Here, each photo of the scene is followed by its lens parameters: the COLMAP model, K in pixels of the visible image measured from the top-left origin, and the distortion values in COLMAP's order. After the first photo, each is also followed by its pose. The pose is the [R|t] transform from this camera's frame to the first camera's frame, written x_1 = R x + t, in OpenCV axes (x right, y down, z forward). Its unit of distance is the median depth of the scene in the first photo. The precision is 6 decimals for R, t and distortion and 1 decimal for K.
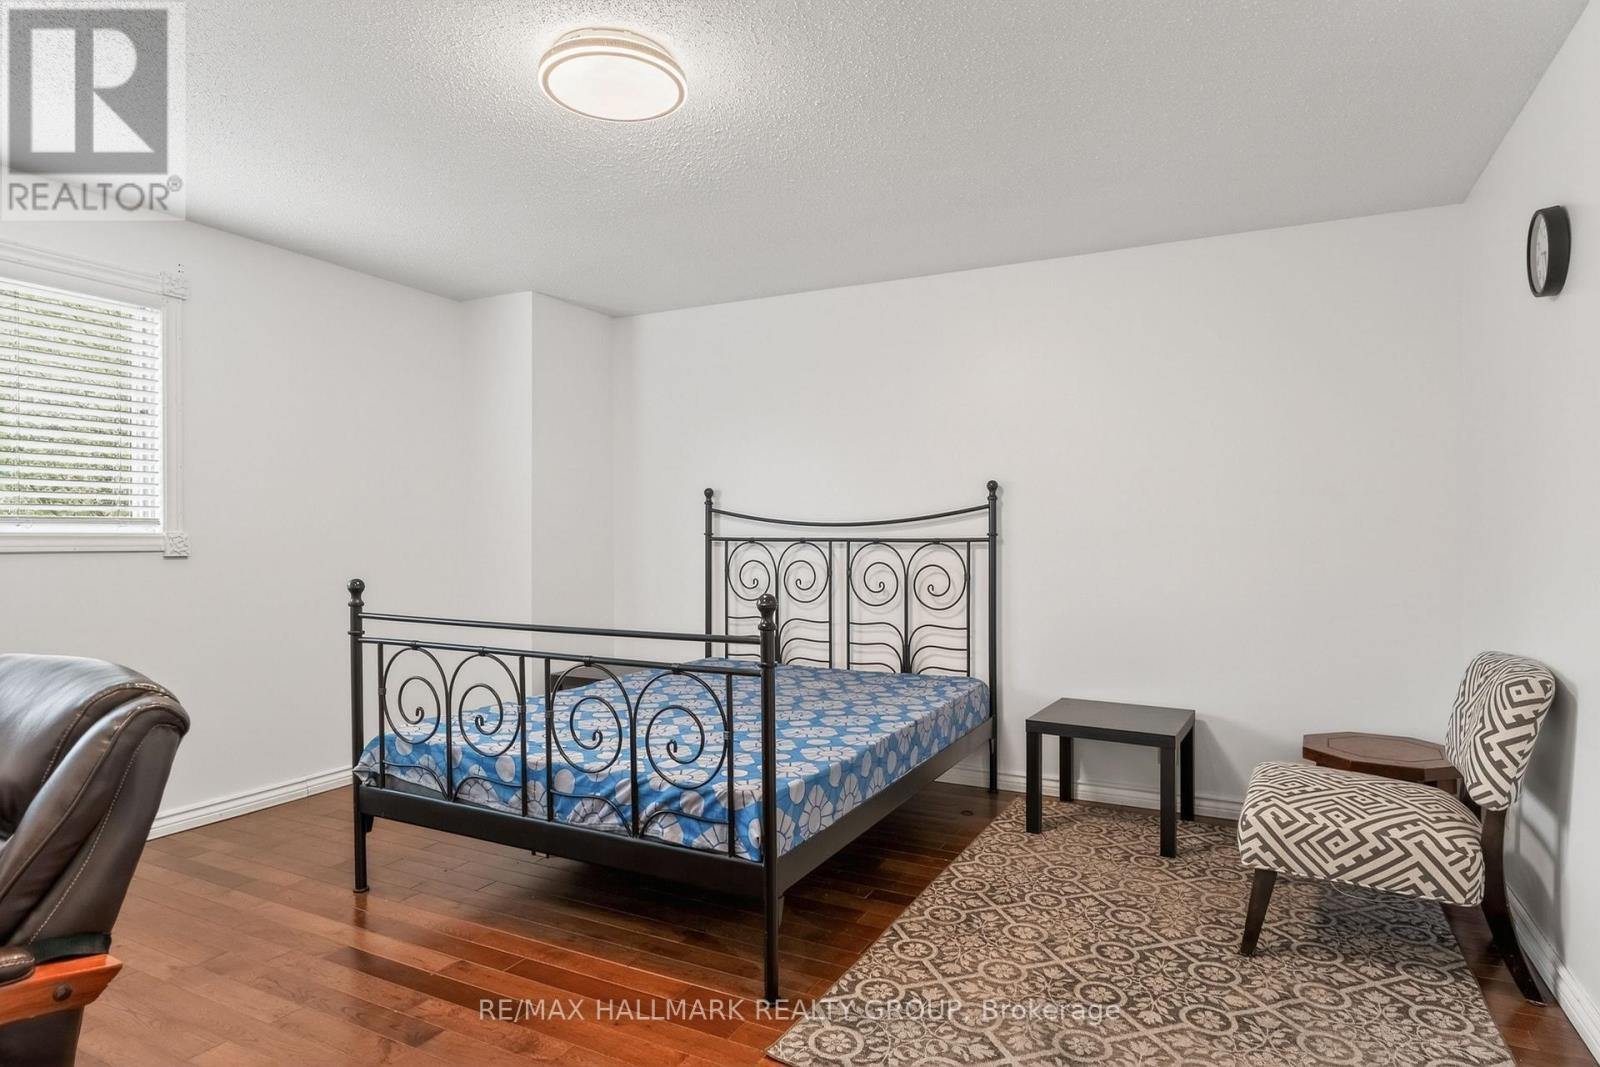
lens RADIAL K [[878.4, 0, 795.0], [0, 878.4, 539.3], [0, 0, 1]] dist [-0.014741, -0.000303]
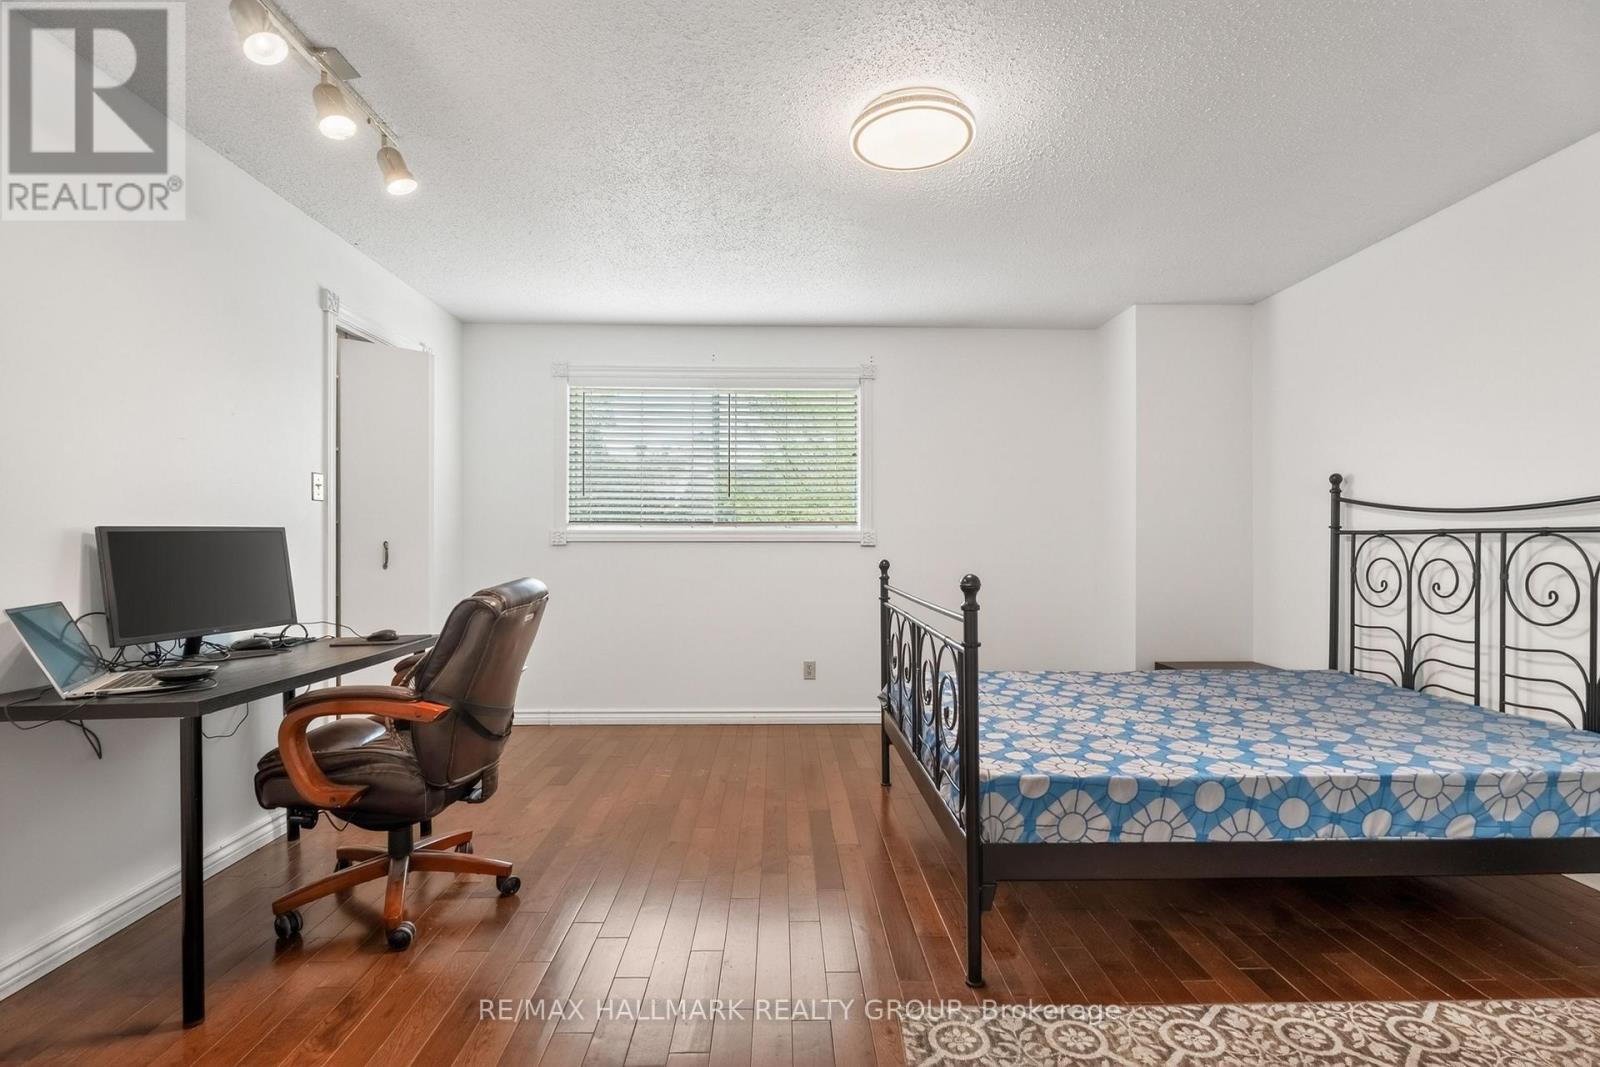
lens RADIAL K [[747.2, 0, 810.0], [0, 747.2, 540.2], [0, 0, 1]] dist [-0.003404, -0.000492]
pose [[0.491953, -0.001692, -0.870620, 0.311487], [-0.003697, 0.999985, -0.004032, 0.013040], [0.870614, 0.005202, 0.491939, 0.205429]]
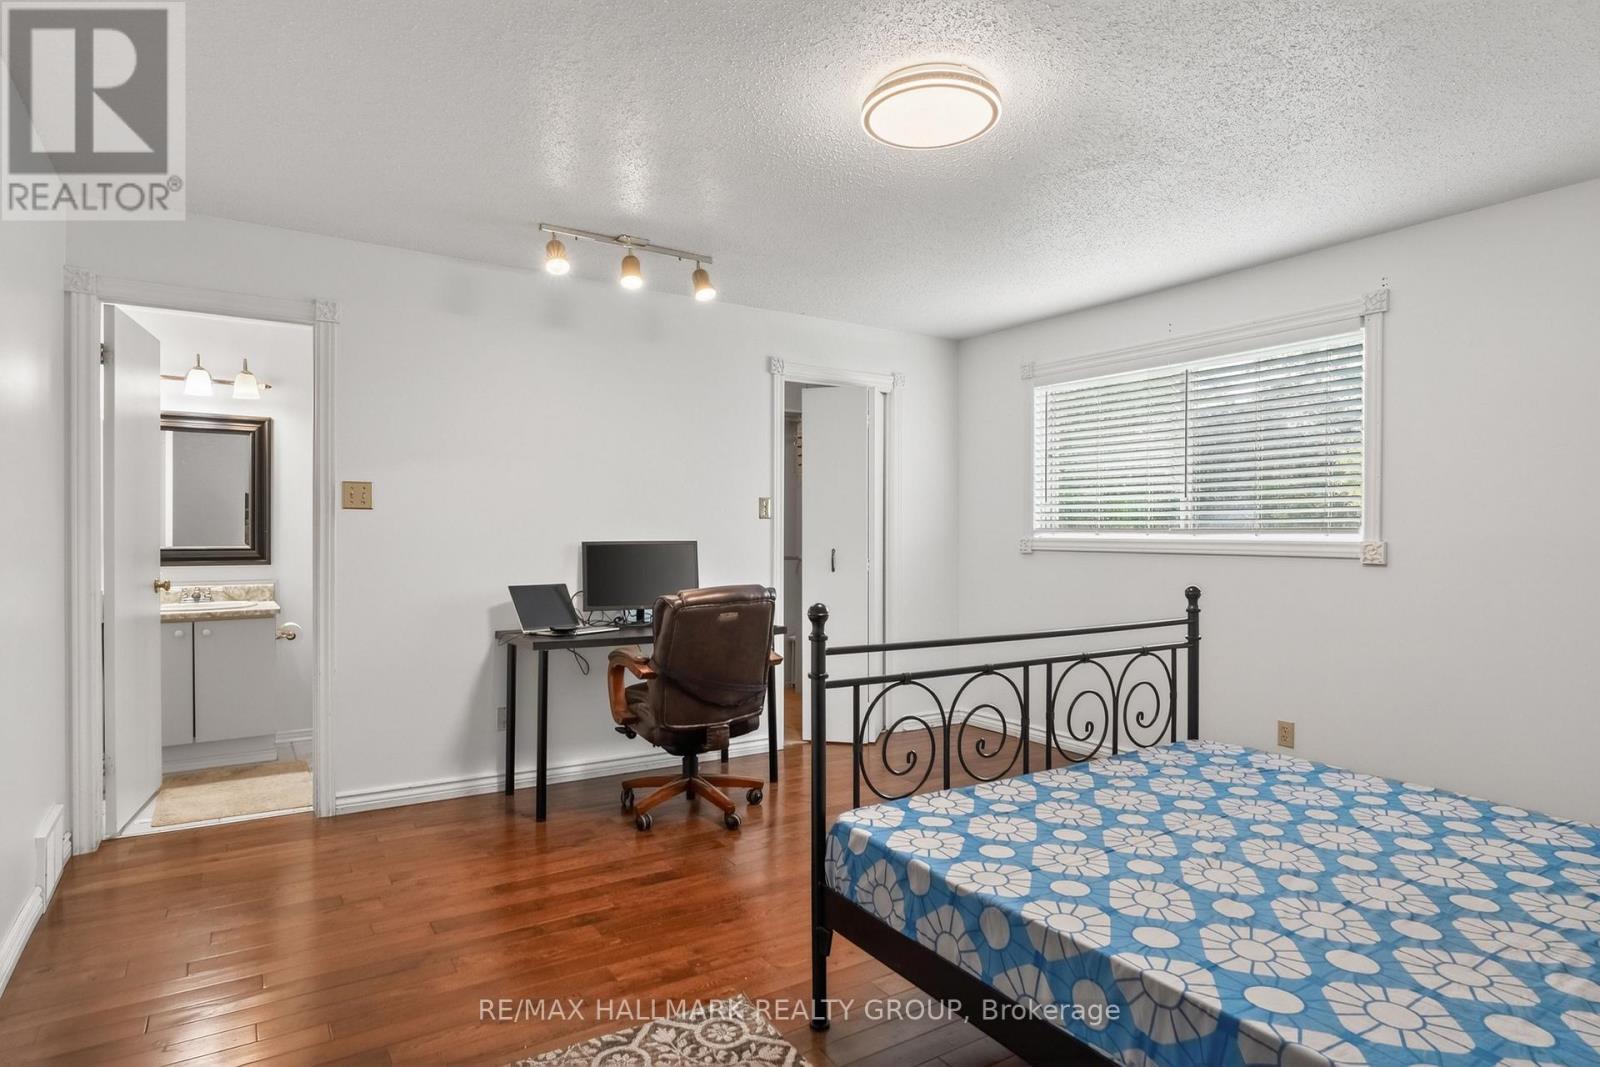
lens RADIAL K [[878.4, 0, 795.0], [0, 878.4, 539.3], [0, 0, 1]] dist [-0.014741, -0.000303]
pose [[-0.490371, 0.002256, -0.871511, 0.413977], [-0.010390, 0.999910, 0.008434, -0.008597], [0.871452, 0.013191, -0.490303, 0.721880]]
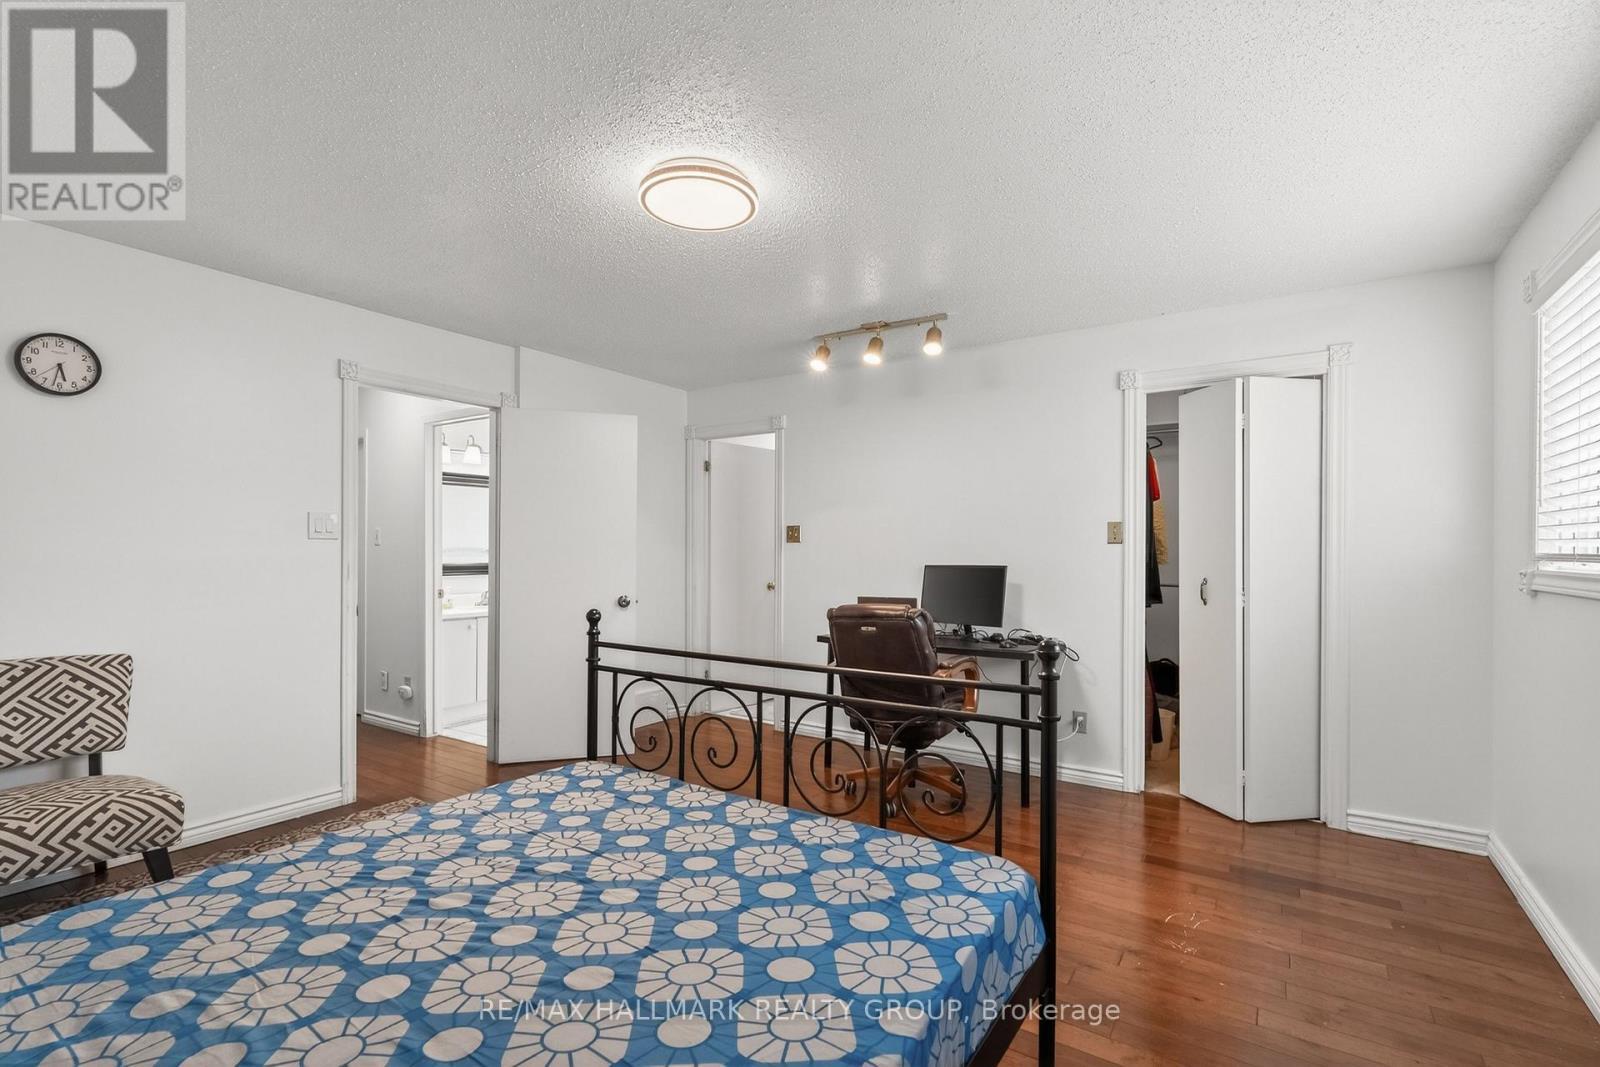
lens RADIAL K [[735.2, 0, 798.9], [0, 735.2, 547.1], [0, 0, 1]] dist [0.013927, 0.000103]
pose [[-0.994100, -0.004768, 0.108359, -0.235514], [-0.004931, 0.999987, -0.001233, -0.018117], [-0.108352, -0.001760, -0.994111, 1.054447]]
